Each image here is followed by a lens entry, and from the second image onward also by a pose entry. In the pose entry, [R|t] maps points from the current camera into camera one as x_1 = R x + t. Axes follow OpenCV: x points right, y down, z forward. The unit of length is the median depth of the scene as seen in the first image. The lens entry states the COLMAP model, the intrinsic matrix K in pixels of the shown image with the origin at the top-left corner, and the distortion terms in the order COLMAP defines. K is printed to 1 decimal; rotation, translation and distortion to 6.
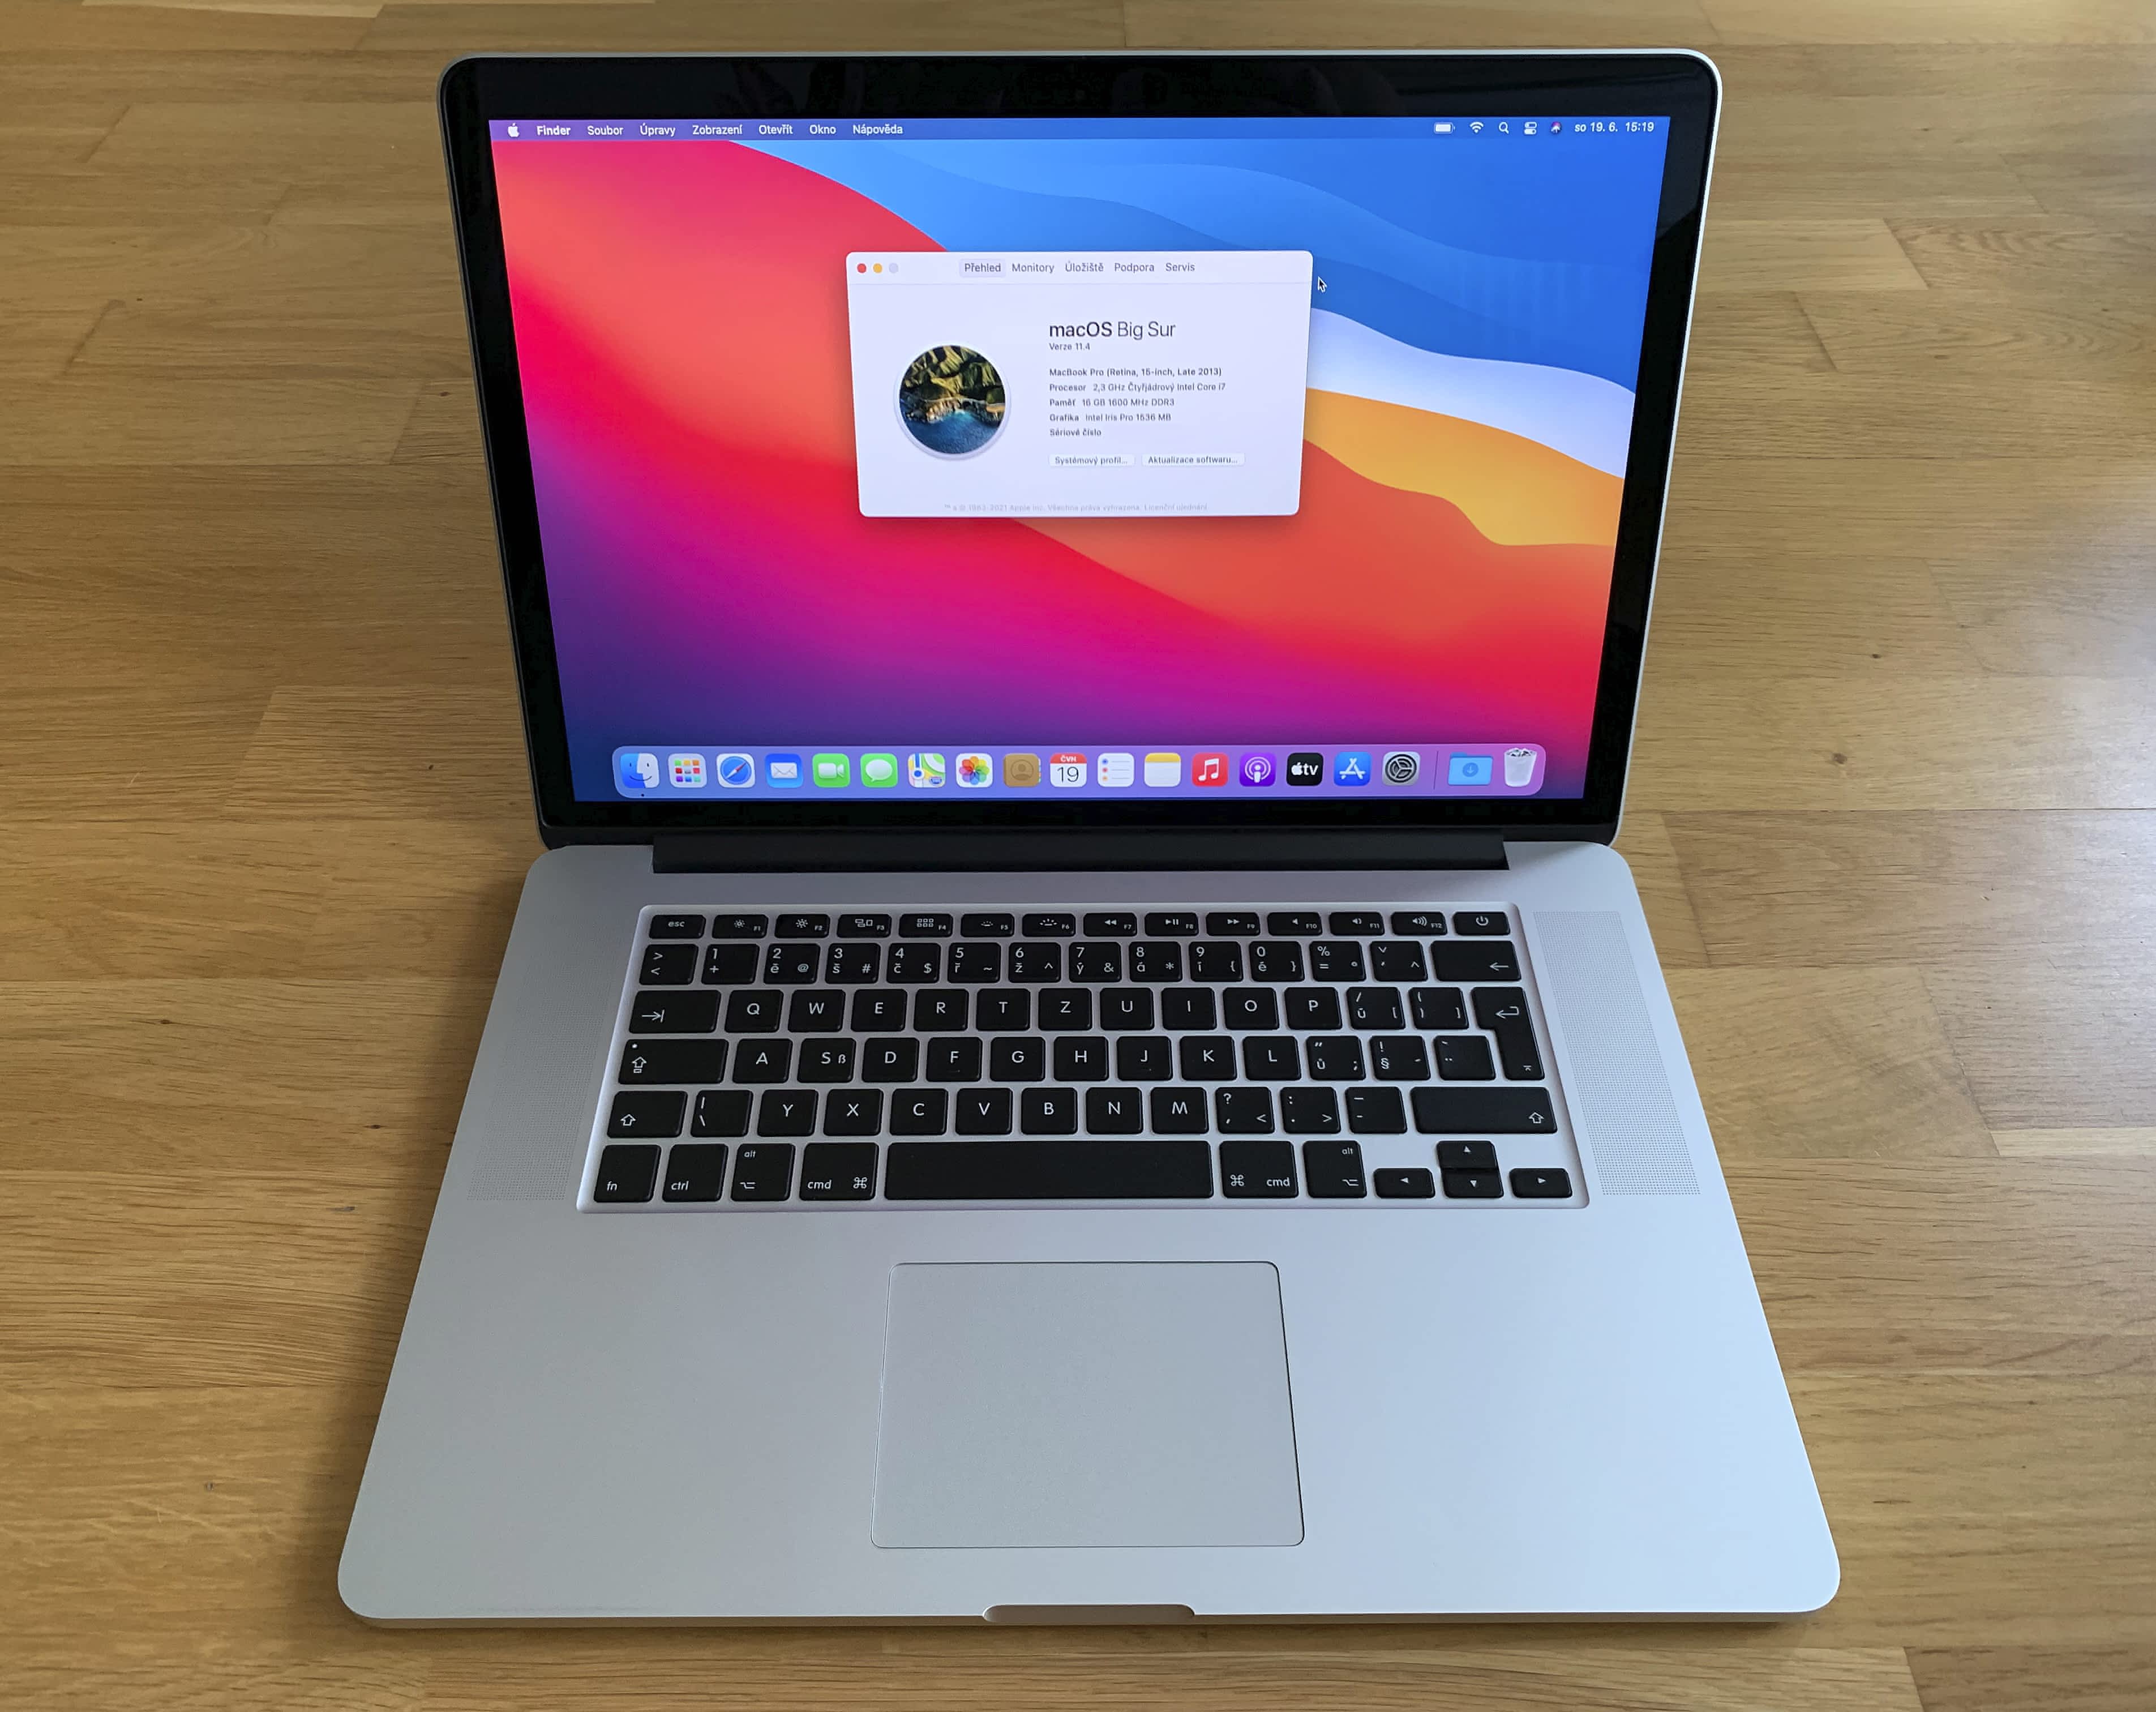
lens RADIAL K [[1701.1, 0, 1059.7], [0, 1701.1, 803.4], [0, 0, 1]] dist [0.131646, -0.120048]
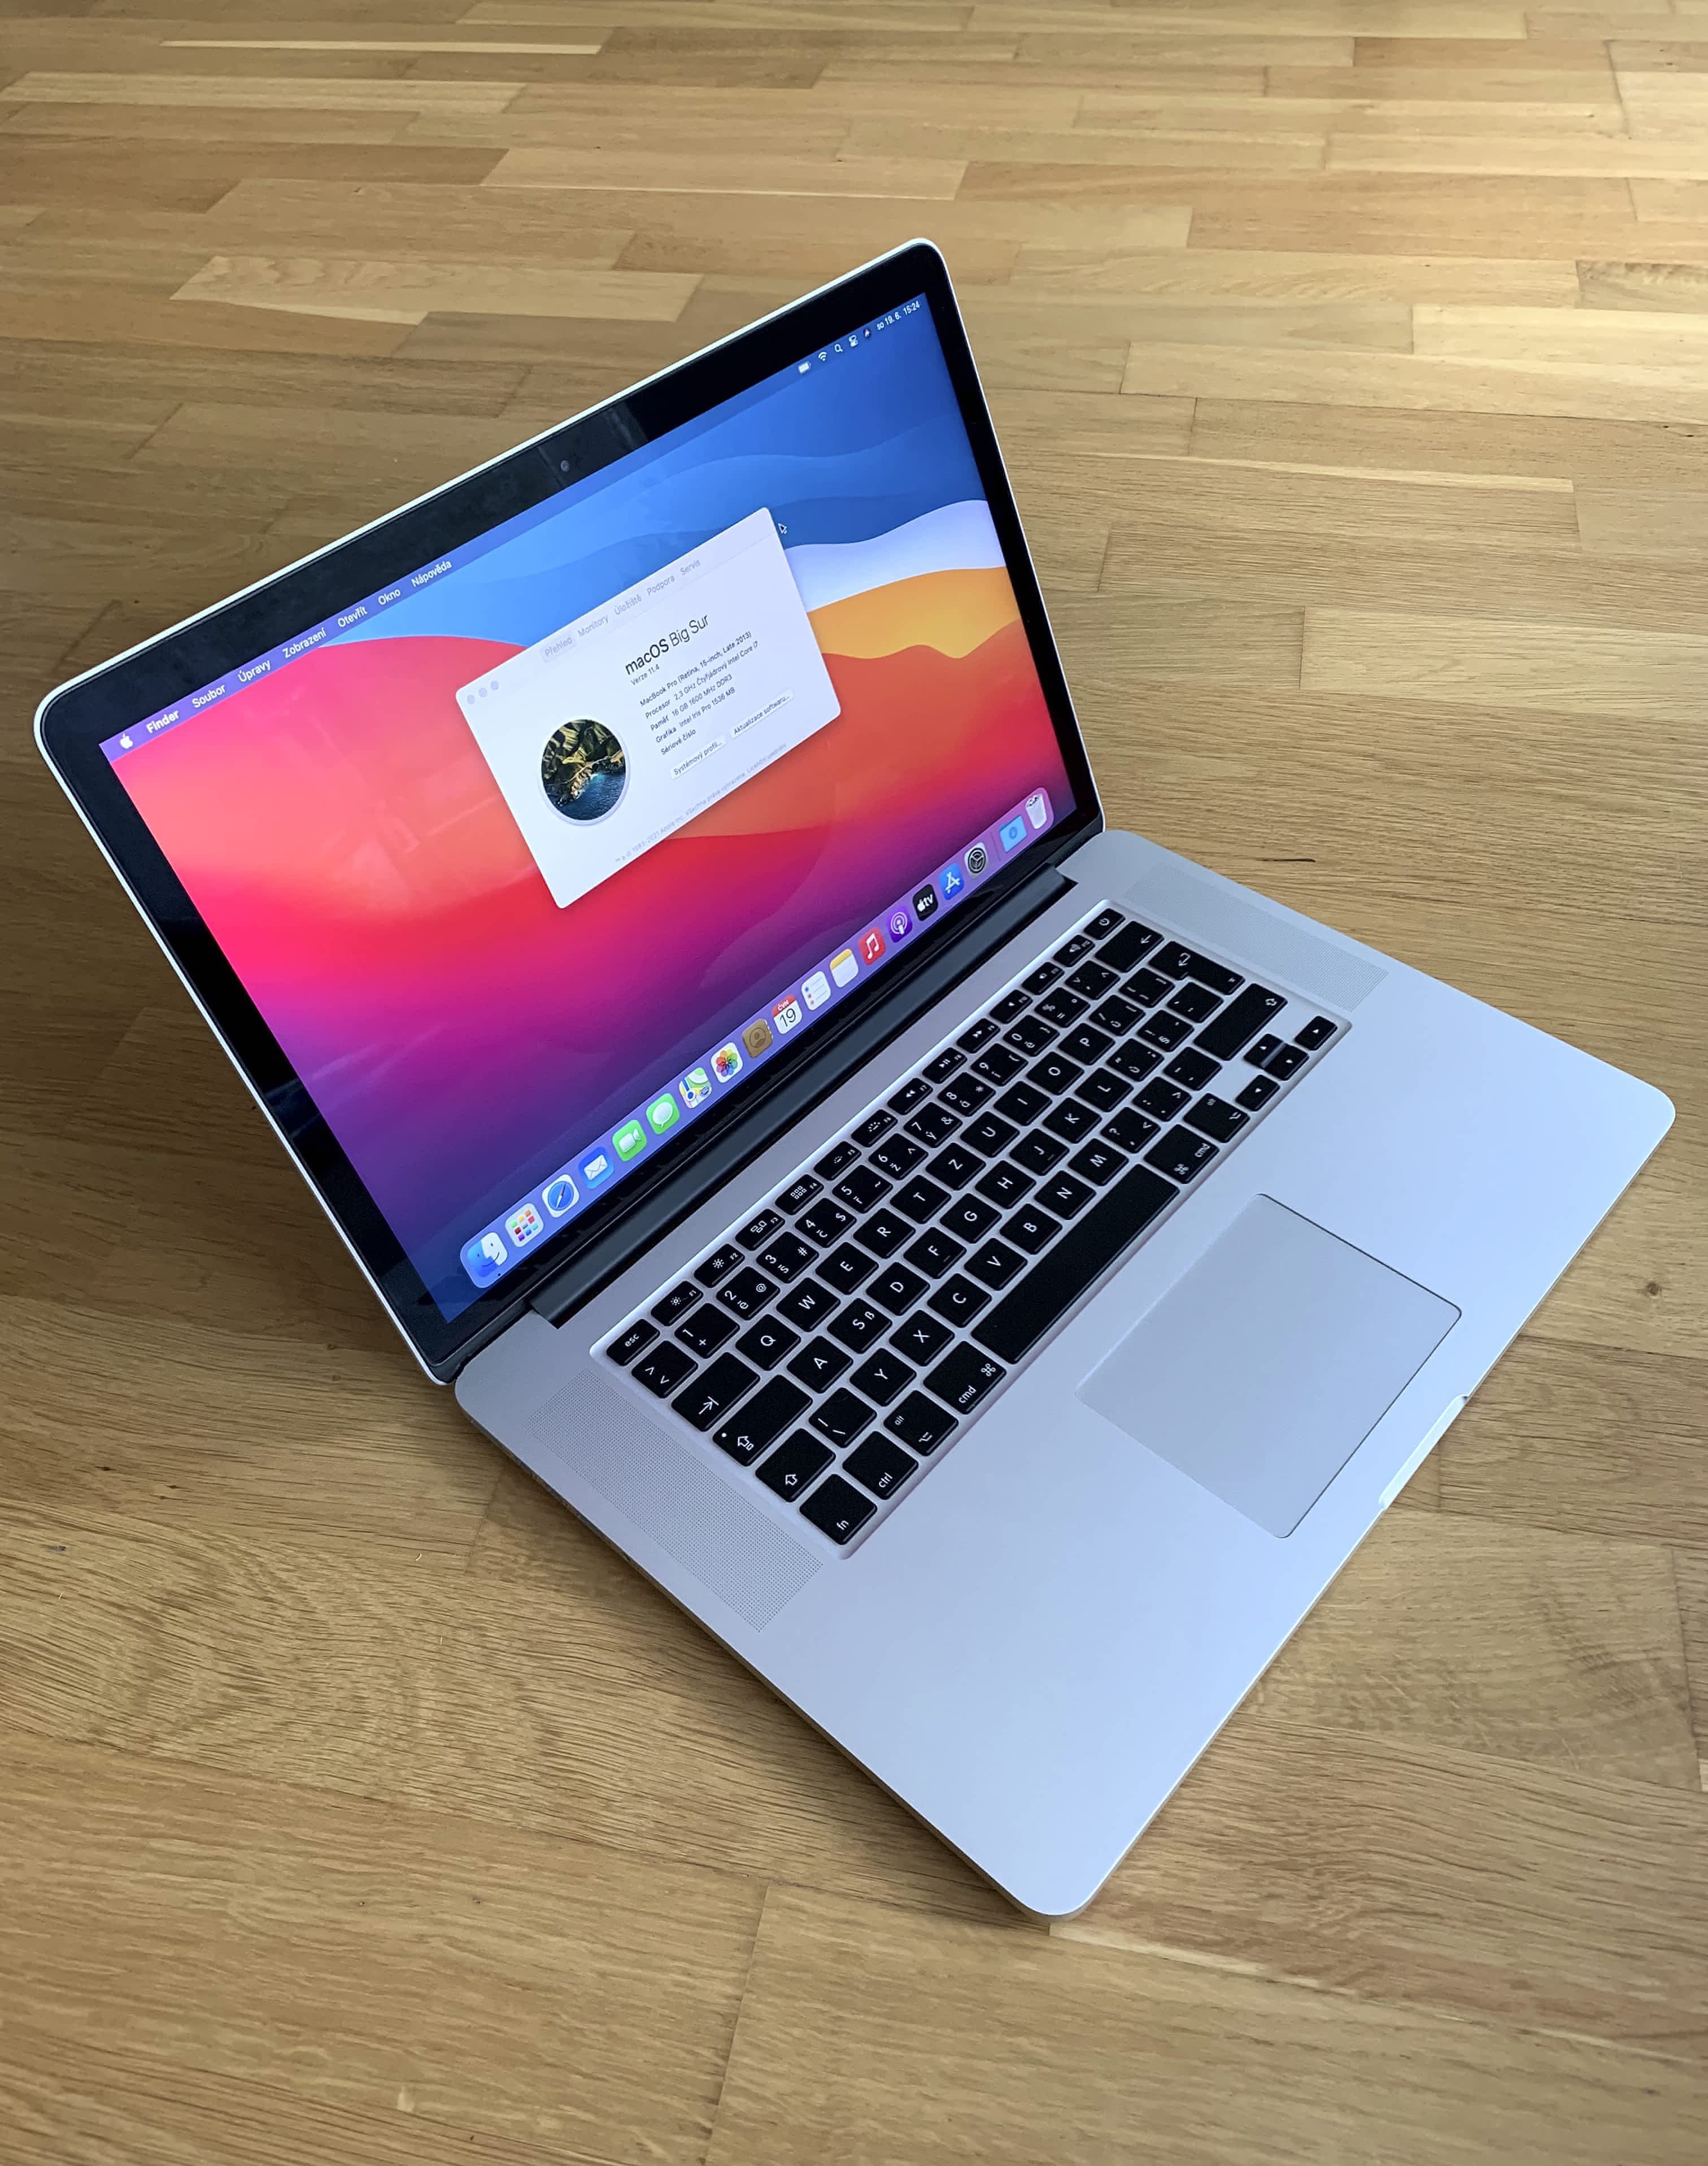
lens RADIAL K [[1662.6, 0, 823.6], [0, 1662.6, 1034.4], [0, 0, 1]] dist [0.148899, 0.000283]
pose [[0.681706, -0.560873, 0.469786, -0.544169], [0.567604, 0.810592, 0.144108, -0.166537], [-0.461631, 0.168412, 0.870939, 0.046329]]
